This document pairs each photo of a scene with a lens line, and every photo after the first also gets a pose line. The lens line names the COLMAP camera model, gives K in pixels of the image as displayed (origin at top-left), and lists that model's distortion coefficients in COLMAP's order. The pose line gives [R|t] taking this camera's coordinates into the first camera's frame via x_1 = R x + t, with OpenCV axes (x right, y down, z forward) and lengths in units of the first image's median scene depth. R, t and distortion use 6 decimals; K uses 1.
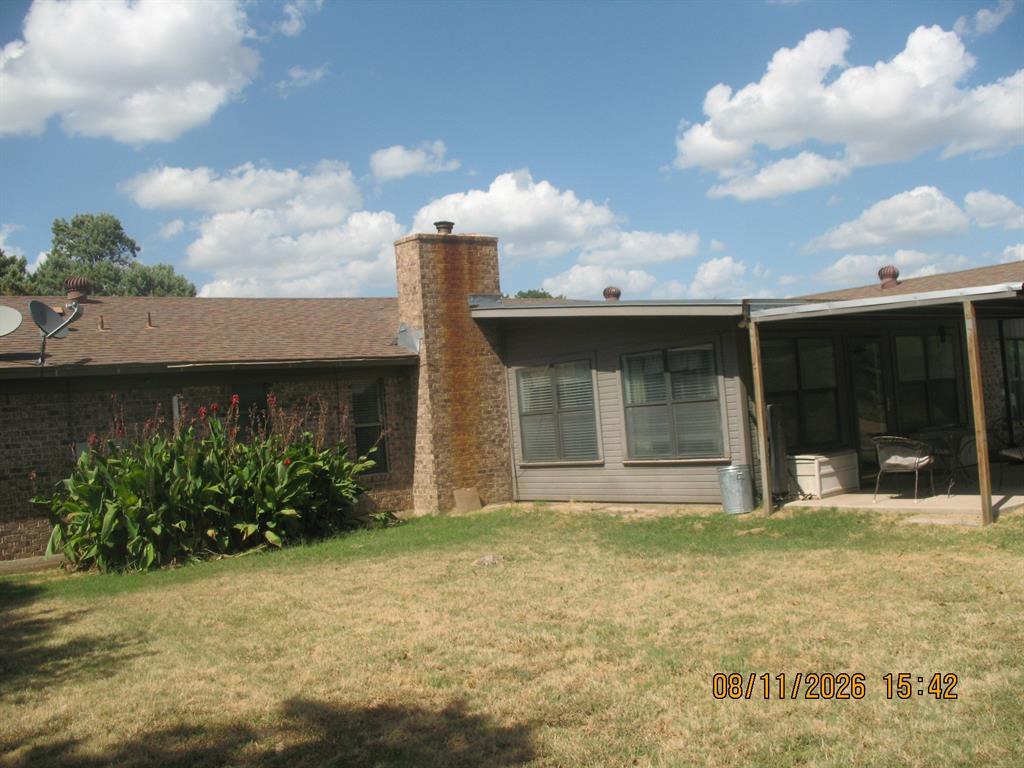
lens RADIAL K [[1072.4, 0, 516.5], [0, 1072.4, 380.2], [0, 0, 1]] dist [-0.187034, 0.223860]
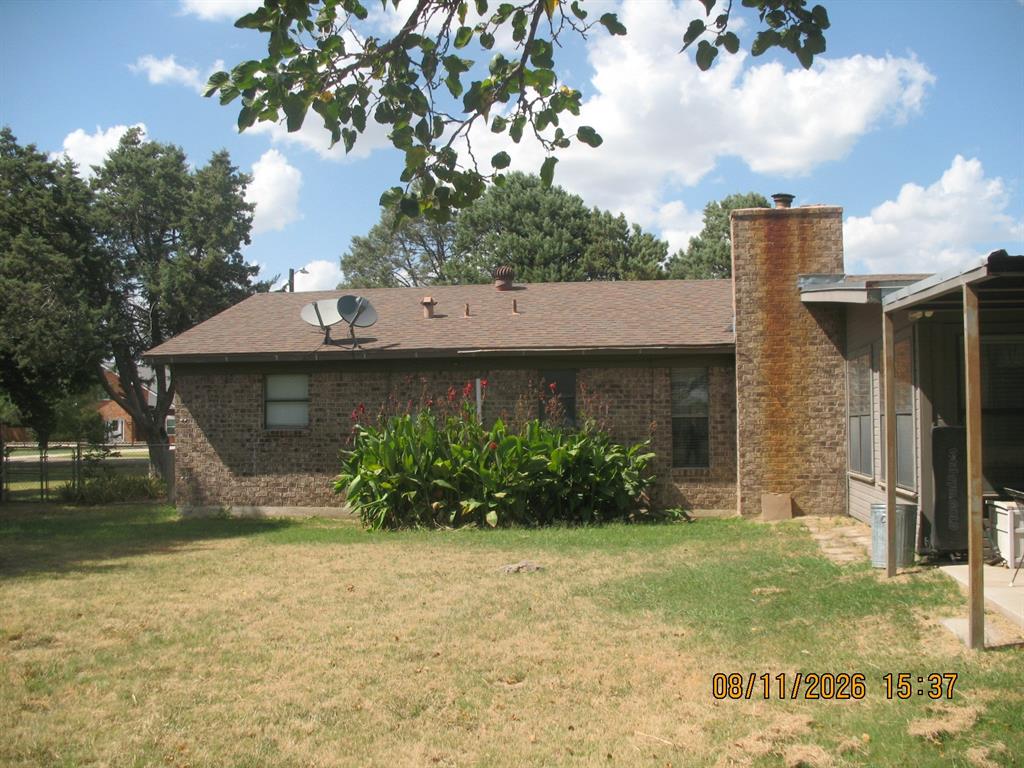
lens RADIAL K [[1072.4, 0, 516.5], [0, 1072.4, 380.2], [0, 0, 1]] dist [-0.187034, 0.223860]
pose [[0.670949, 0.042548, -0.740282, 0.451961], [-0.019171, 0.999014, 0.040043, -0.024422], [0.741256, -0.012675, 0.671103, 0.244805]]
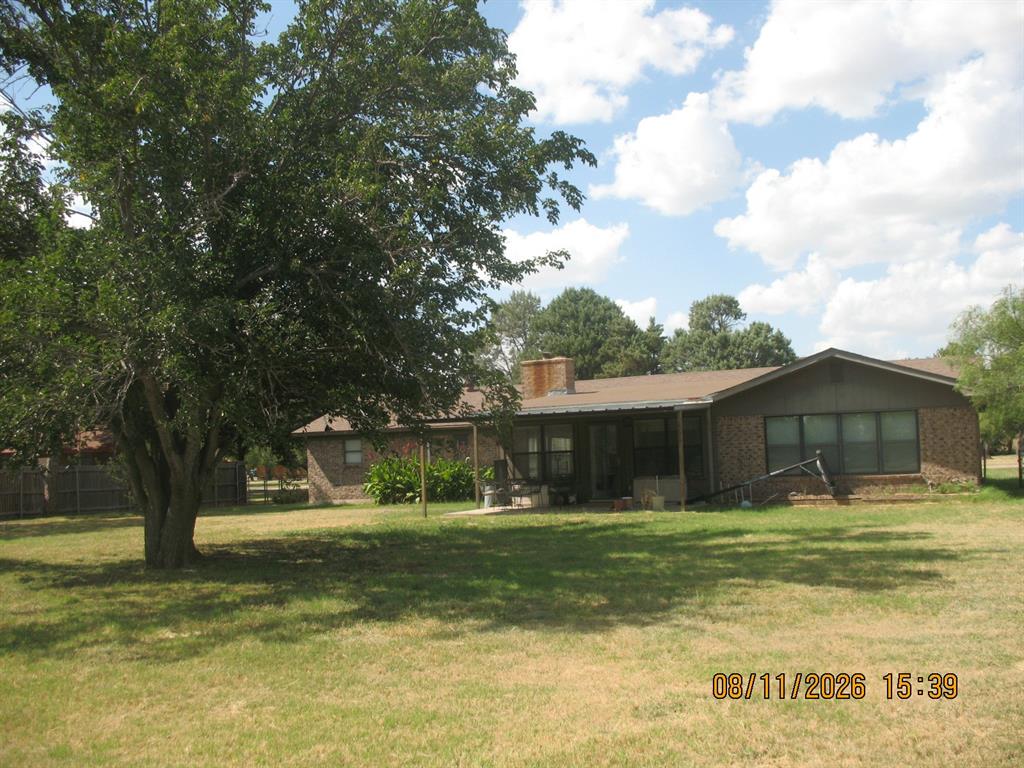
lens RADIAL K [[1072.4, 0, 516.5], [0, 1072.4, 380.2], [0, 0, 1]] dist [-0.187034, 0.223860]
pose [[0.450559, -0.005004, -0.892733, 1.702302], [0.030061, 0.999502, 0.009569, -0.120478], [0.892240, -0.031148, 0.450485, 0.062579]]
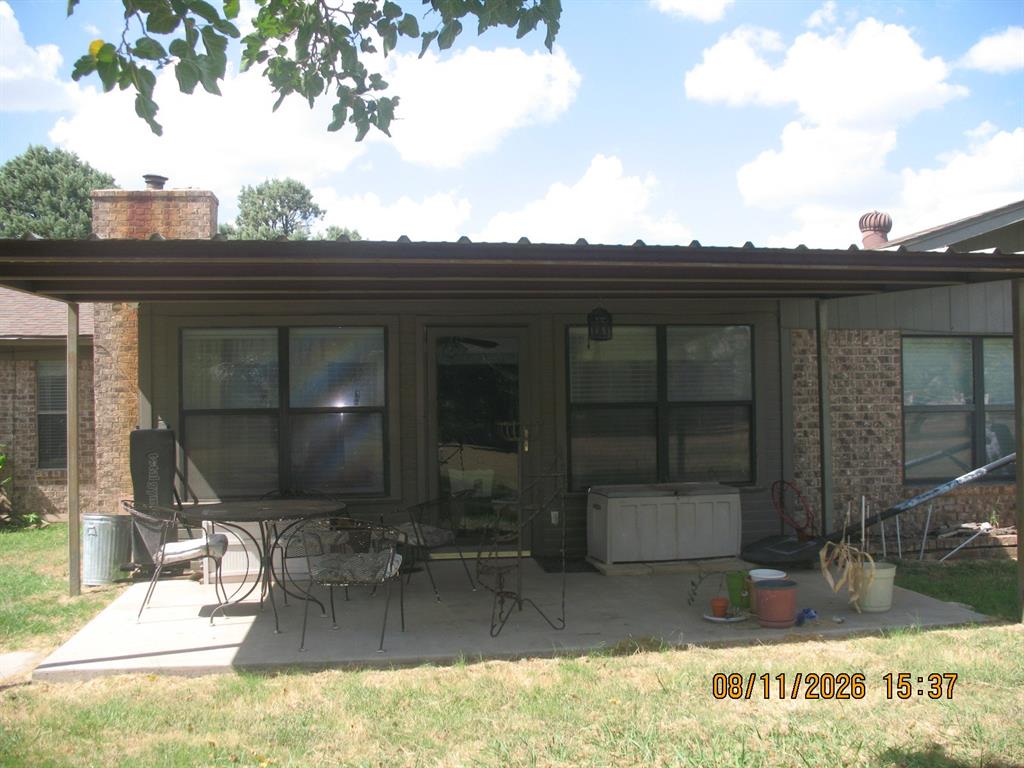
lens RADIAL K [[1072.4, 0, 516.5], [0, 1072.4, 380.2], [0, 0, 1]] dist [-0.187034, 0.223860]
pose [[0.869247, 0.051300, -0.491709, 0.599977], [-0.035861, 0.998524, 0.040780, -0.032666], [0.493075, -0.017814, 0.869804, 0.433779]]
